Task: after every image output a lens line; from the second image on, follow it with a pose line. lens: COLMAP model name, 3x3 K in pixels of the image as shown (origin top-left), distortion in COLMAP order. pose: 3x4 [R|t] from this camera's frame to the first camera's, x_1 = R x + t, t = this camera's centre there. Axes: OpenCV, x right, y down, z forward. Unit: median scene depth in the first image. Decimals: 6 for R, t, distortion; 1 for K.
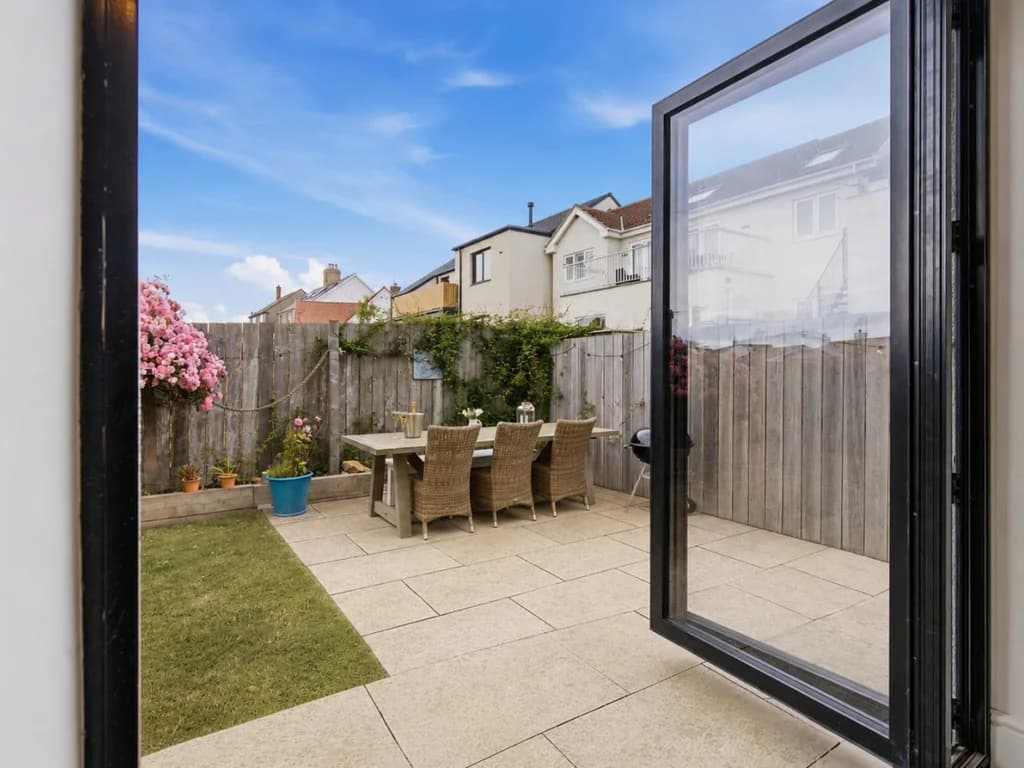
lens RADIAL K [[528.3, 0, 509.0], [0, 528.3, 372.0], [0, 0, 1]] dist [0.000165, -0.000016]
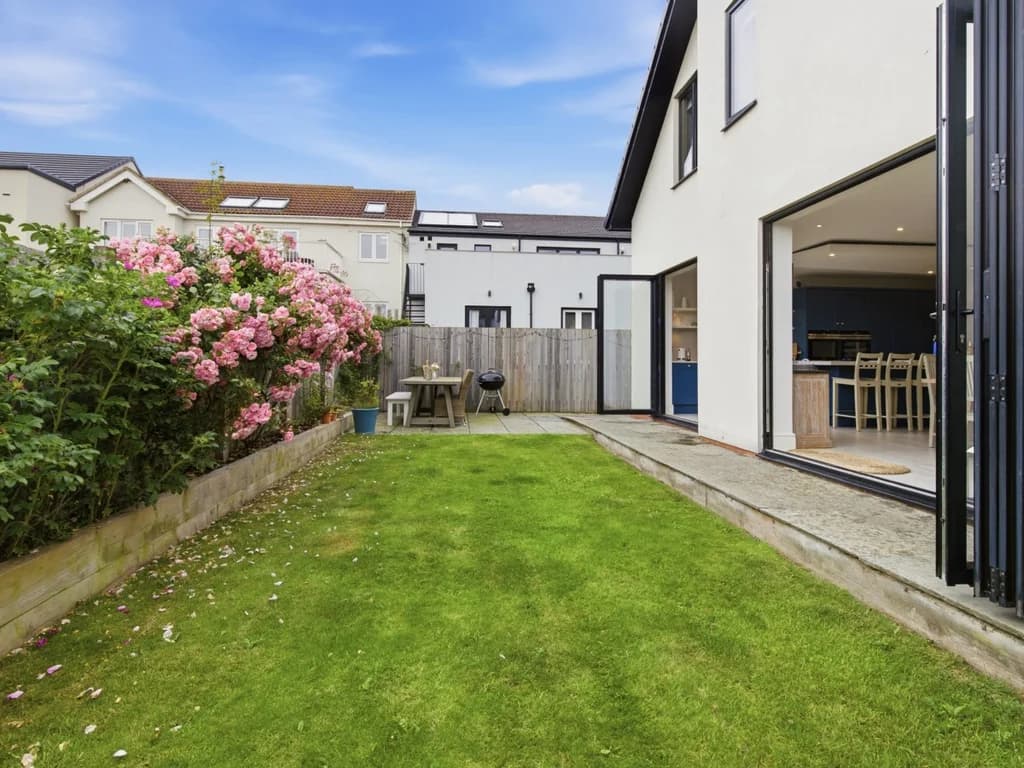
lens RADIAL K [[546.2, 0, 497.1], [0, 546.2, 369.8], [0, 0, 1]] dist [-0.001636, -0.000010]
pose [[0.481599, -0.008788, 0.876347, -1.272551], [-0.009986, 0.999830, 0.015514, 0.042937], [-0.876335, -0.016223, 0.481430, -0.085227]]
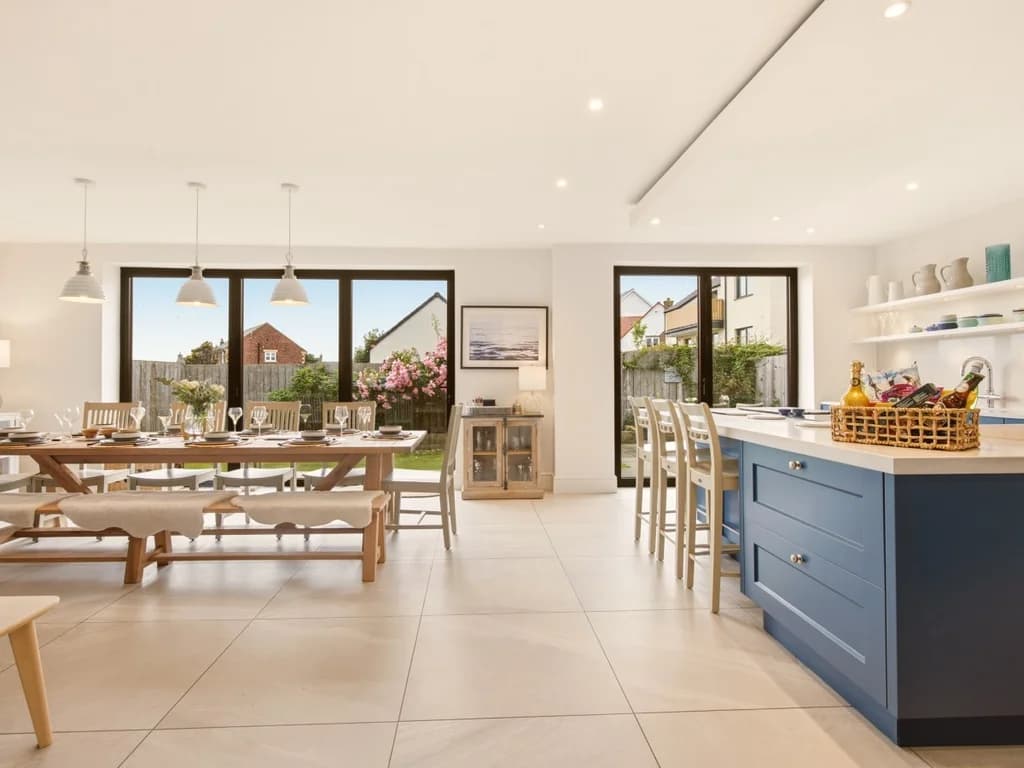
lens RADIAL K [[530.3, 0, 497.8], [0, 530.3, 372.1], [0, 0, 1]] dist [-0.000276, 0.000530]
pose [[0.860565, -0.009686, -0.509248, 0.240861], [0.003915, 0.999915, -0.012402, -0.000988], [0.509325, 0.008679, 0.860531, -0.797202]]
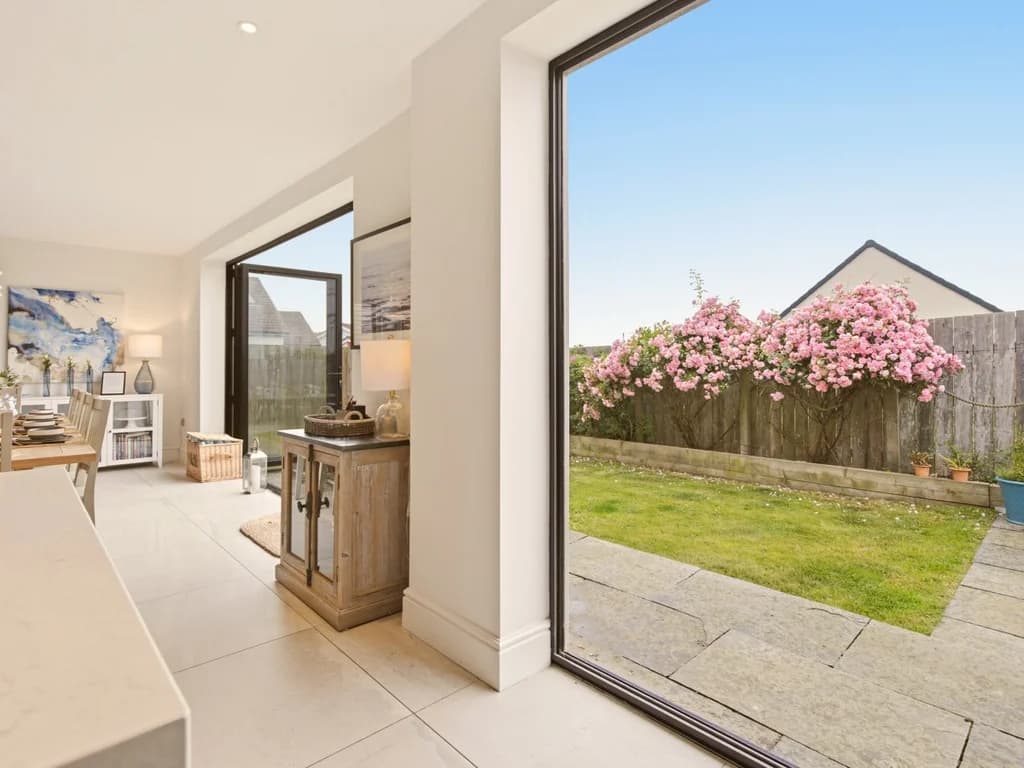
lens RADIAL K [[539.3, 0, 495.9], [0, 539.3, 356.3], [0, 0, 1]] dist [-0.000276, -0.000355]
pose [[0.149564, -0.020975, -0.988530, 0.274316], [0.003603, 0.999780, -0.020669, 0.000361], [0.988745, -0.000470, 0.149607, -0.019482]]
